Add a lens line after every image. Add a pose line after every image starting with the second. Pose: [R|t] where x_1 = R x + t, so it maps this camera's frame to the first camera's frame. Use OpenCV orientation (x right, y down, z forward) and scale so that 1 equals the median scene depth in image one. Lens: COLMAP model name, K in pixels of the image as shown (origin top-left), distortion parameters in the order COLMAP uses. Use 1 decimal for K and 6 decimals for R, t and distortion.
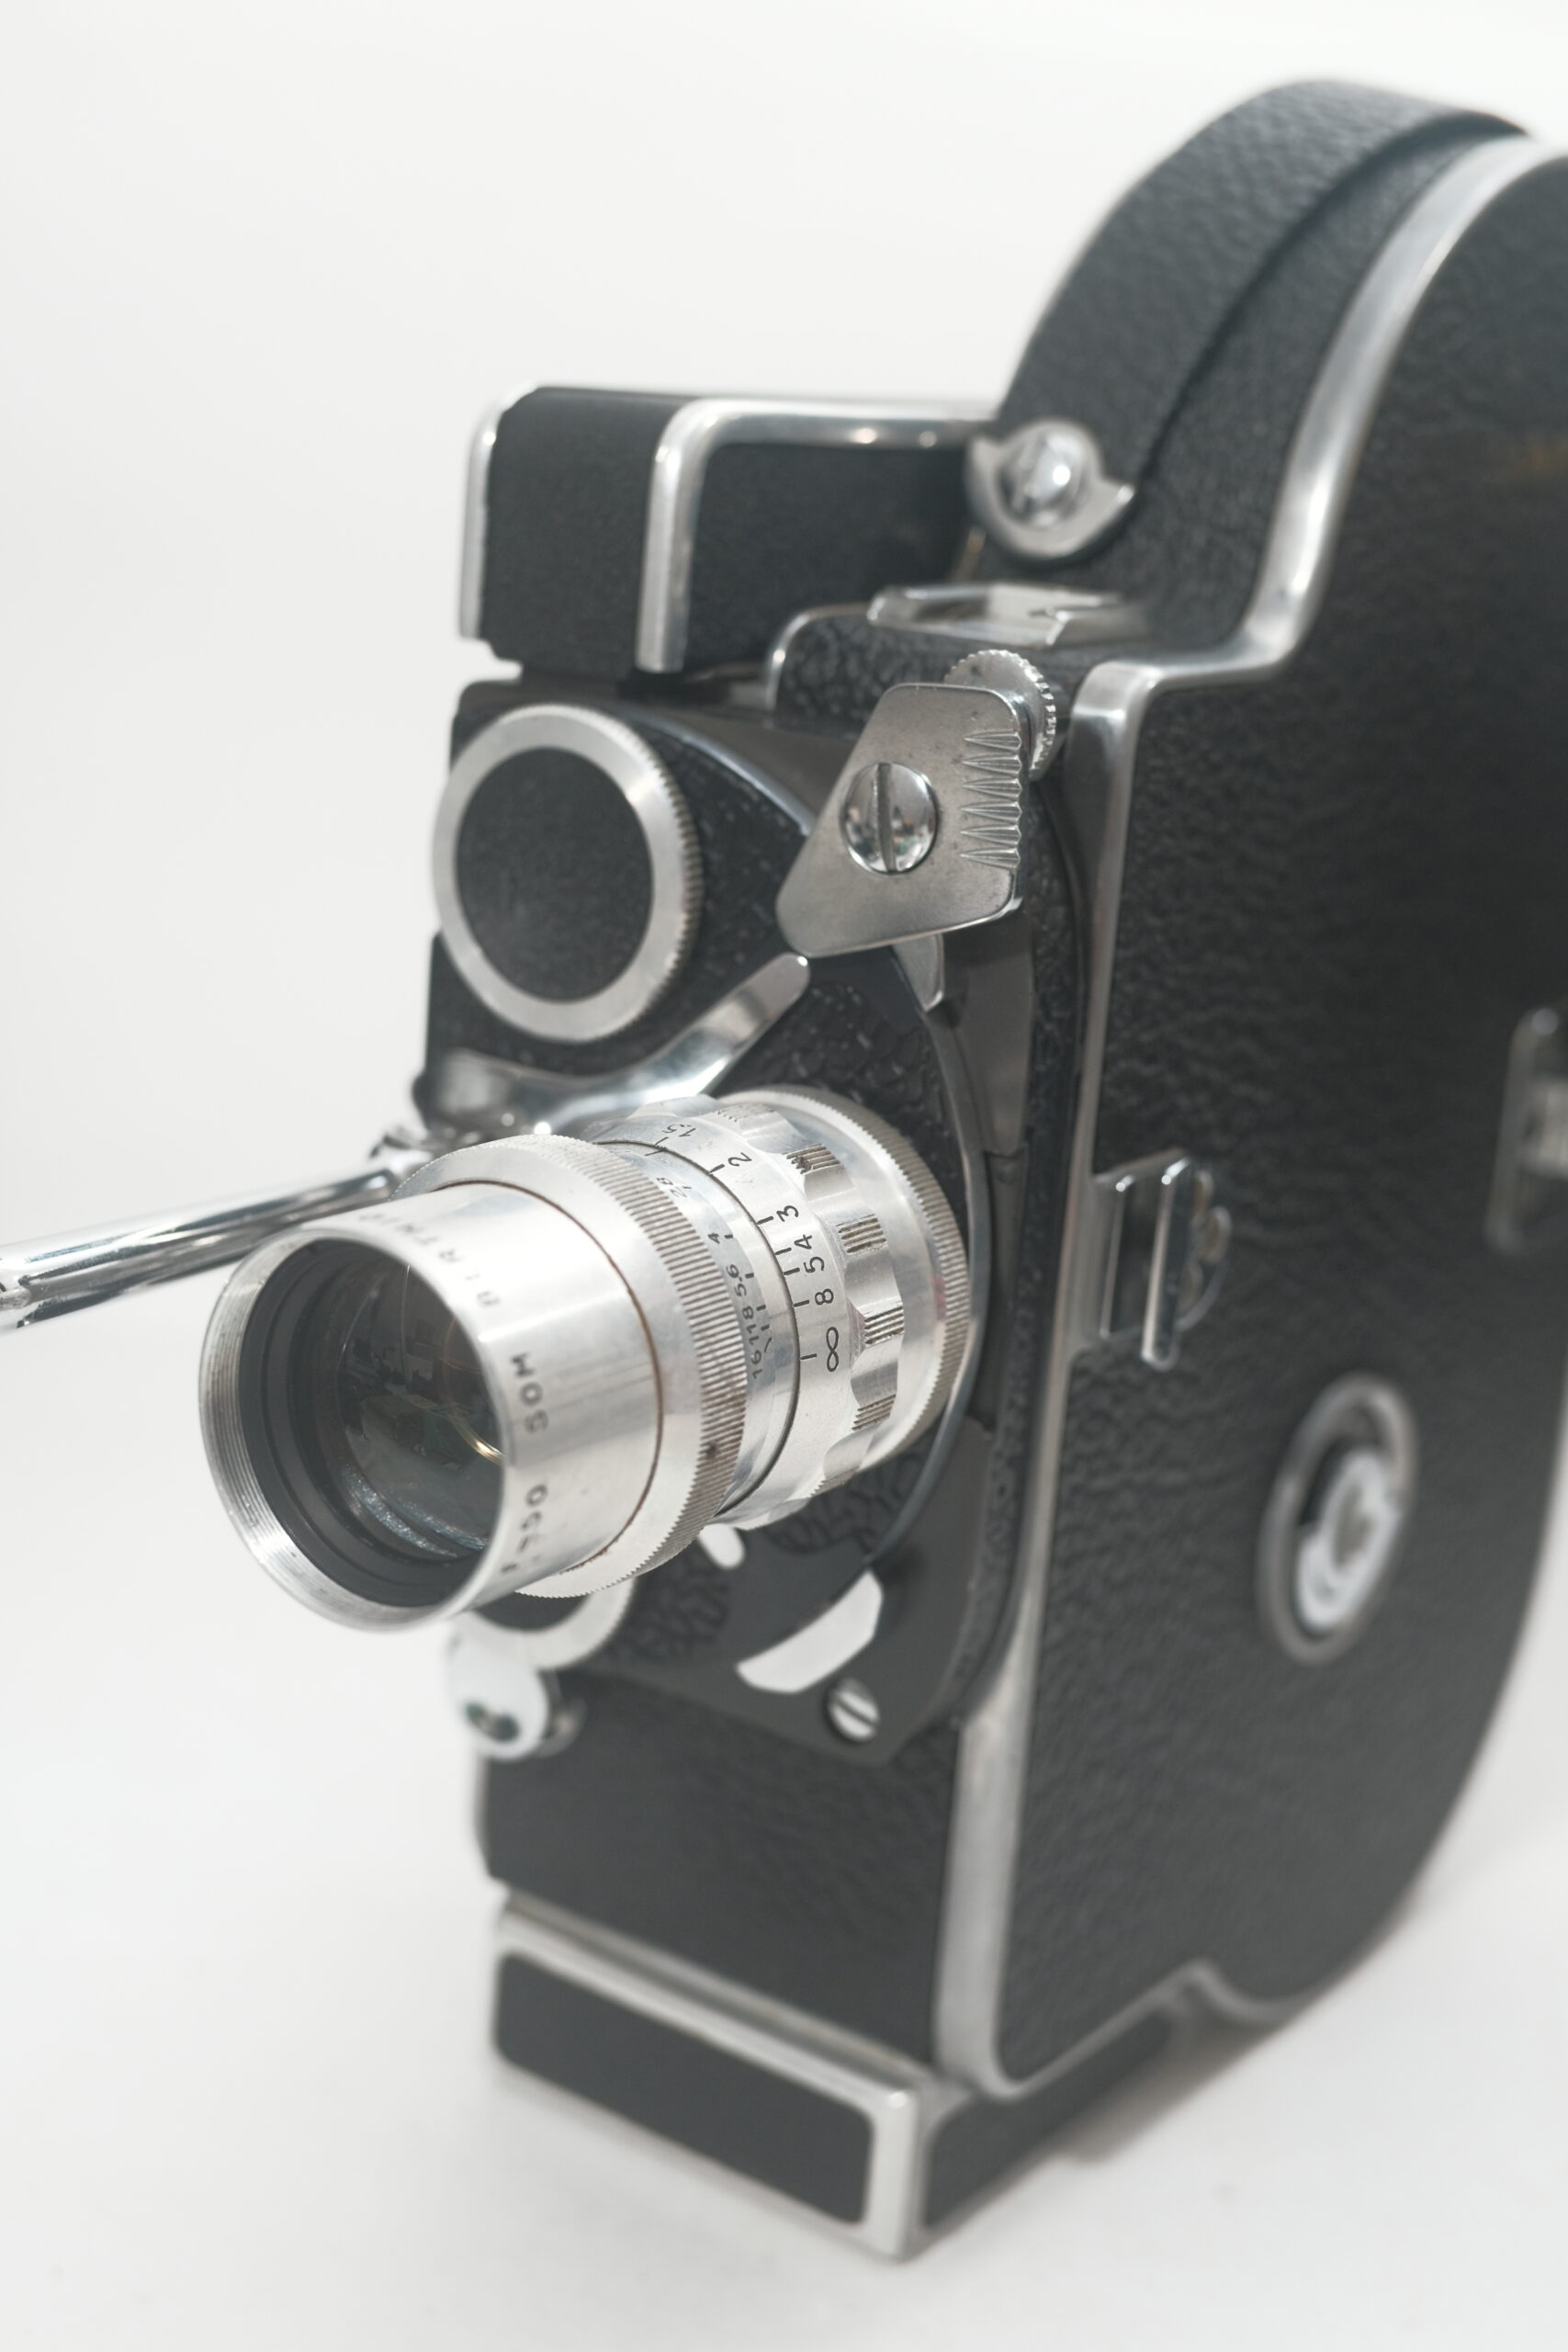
lens RADIAL K [[3447.8, 0, 784.0], [0, 3447.8, 1176.0], [0, 0, 1]] dist [0.053807, -0.033042]
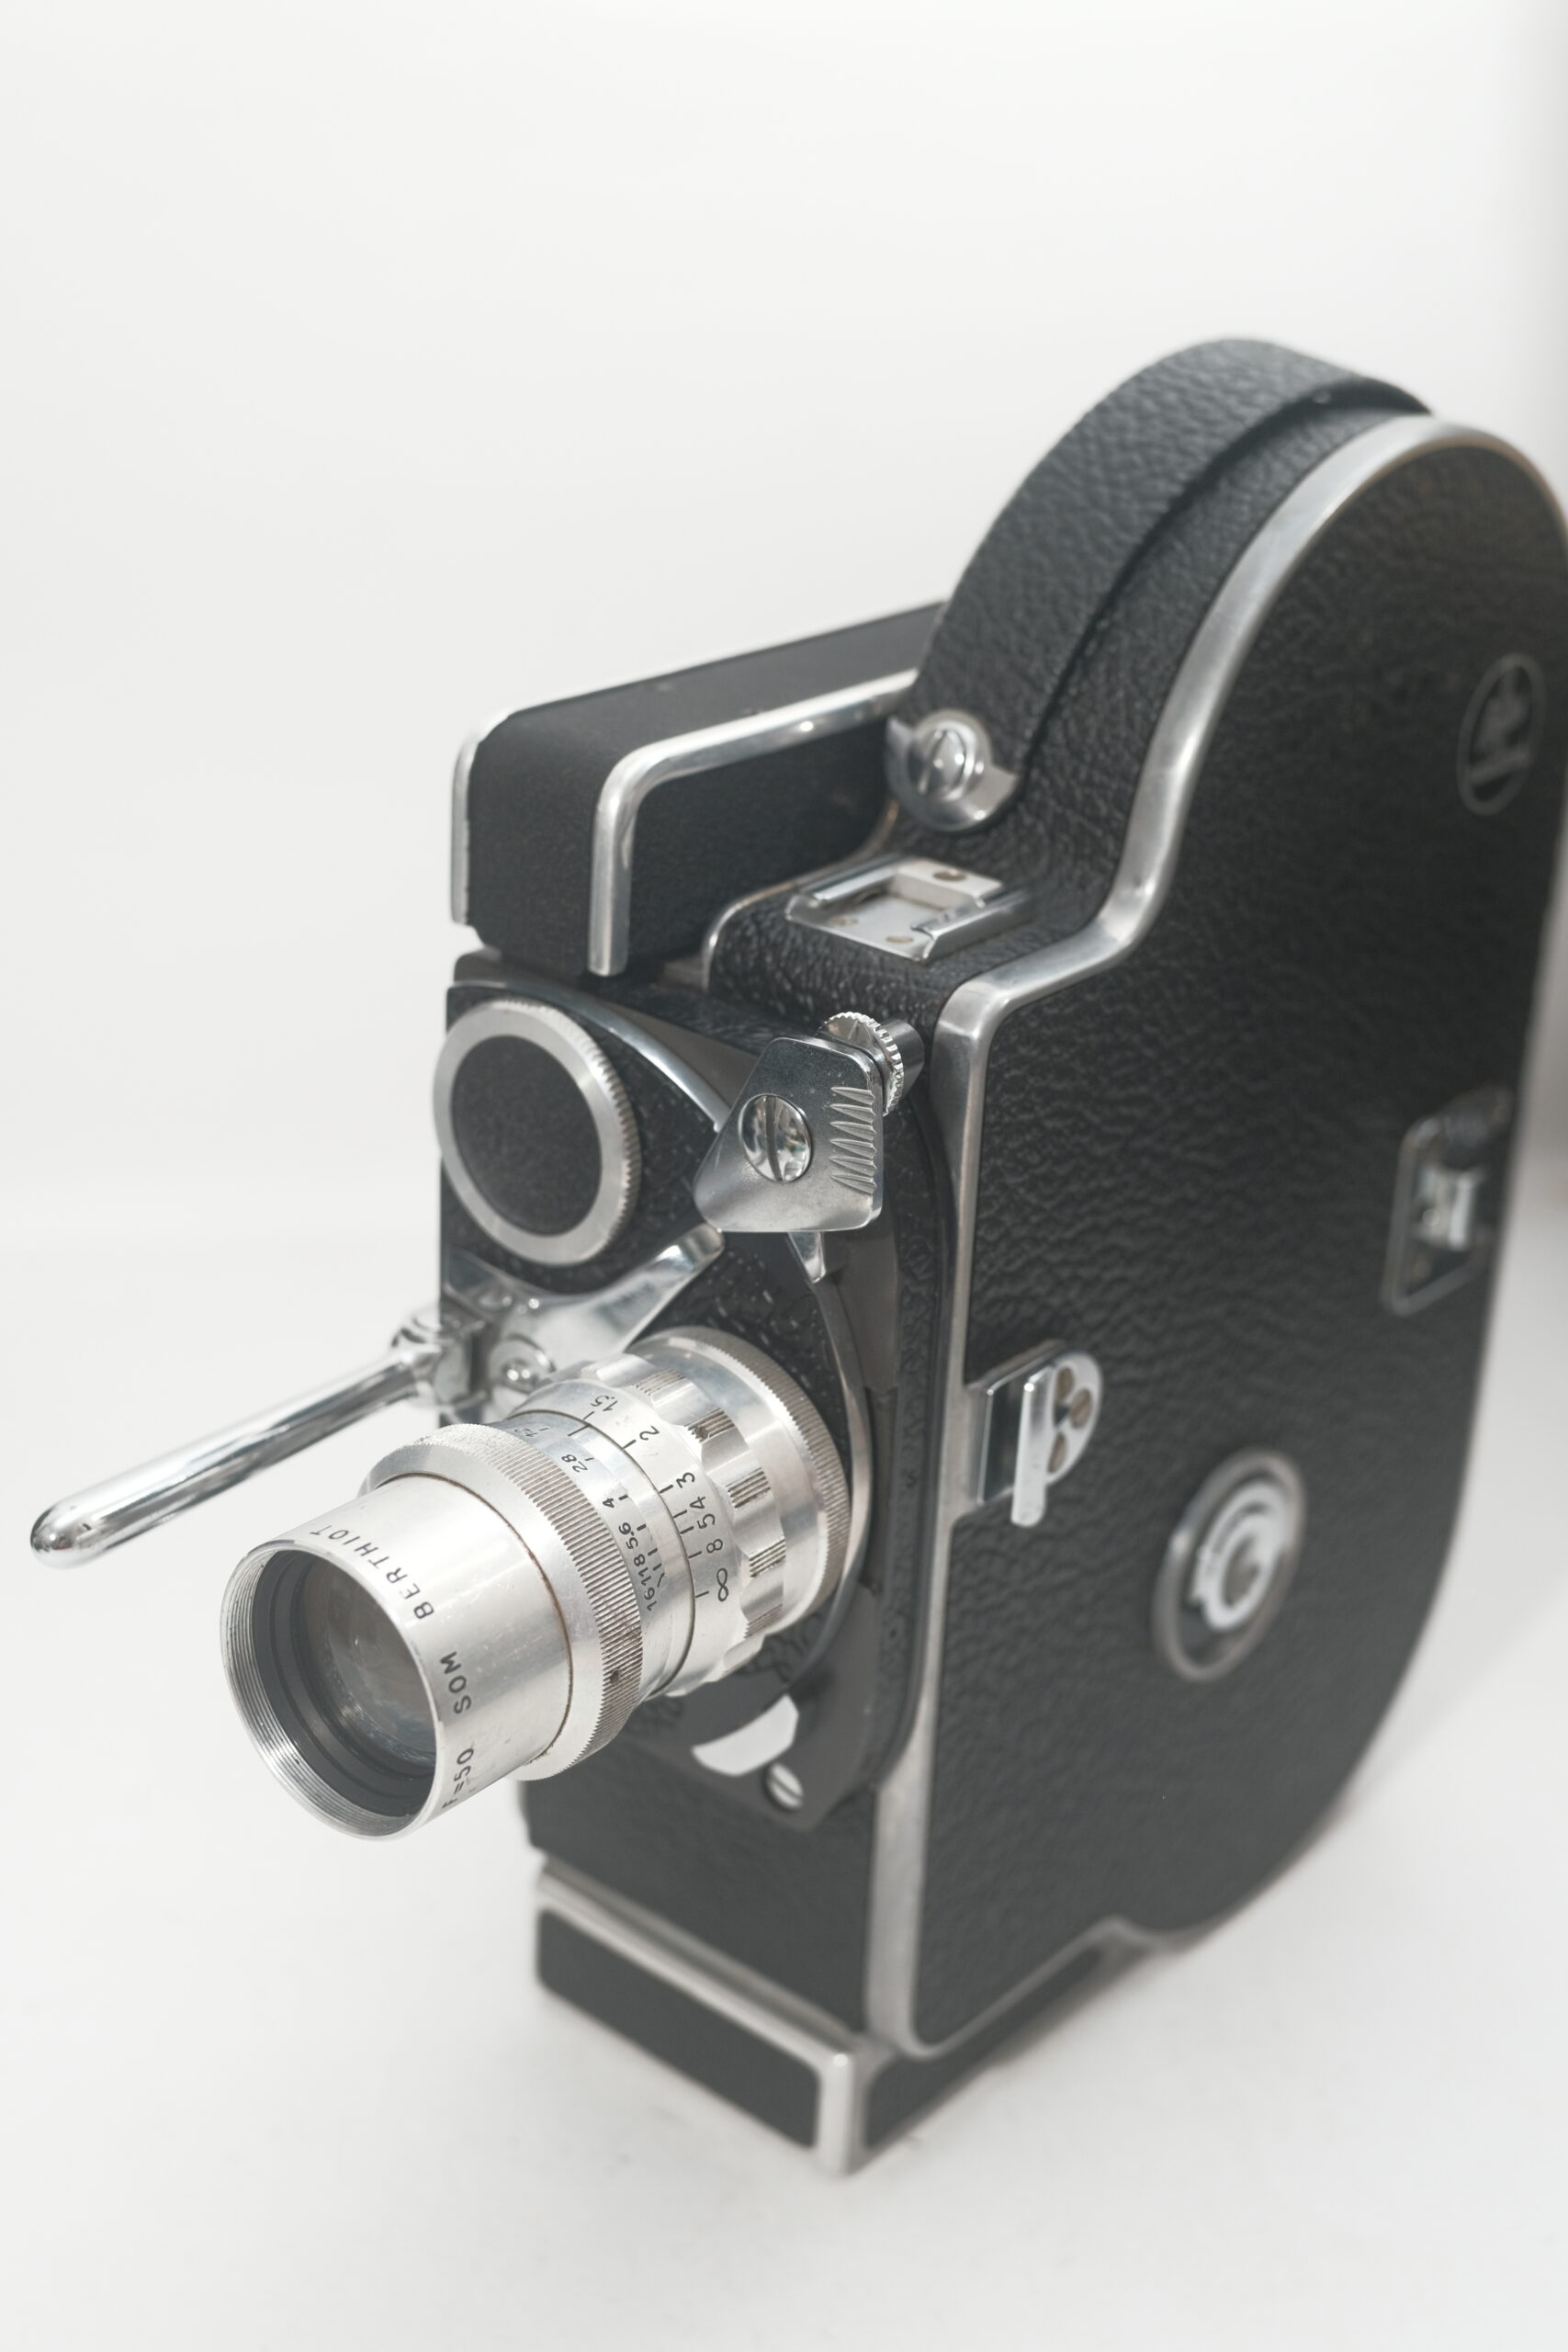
lens RADIAL K [[3447.8, 0, 784.0], [0, 3447.8, 1176.0], [0, 0, 1]] dist [0.053807, -0.033042]
pose [[0.995749, 0.001762, -0.092096, 0.135959], [0.013809, 0.985663, 0.168159, -0.275931], [0.091072, -0.168716, 0.981448, -0.191513]]
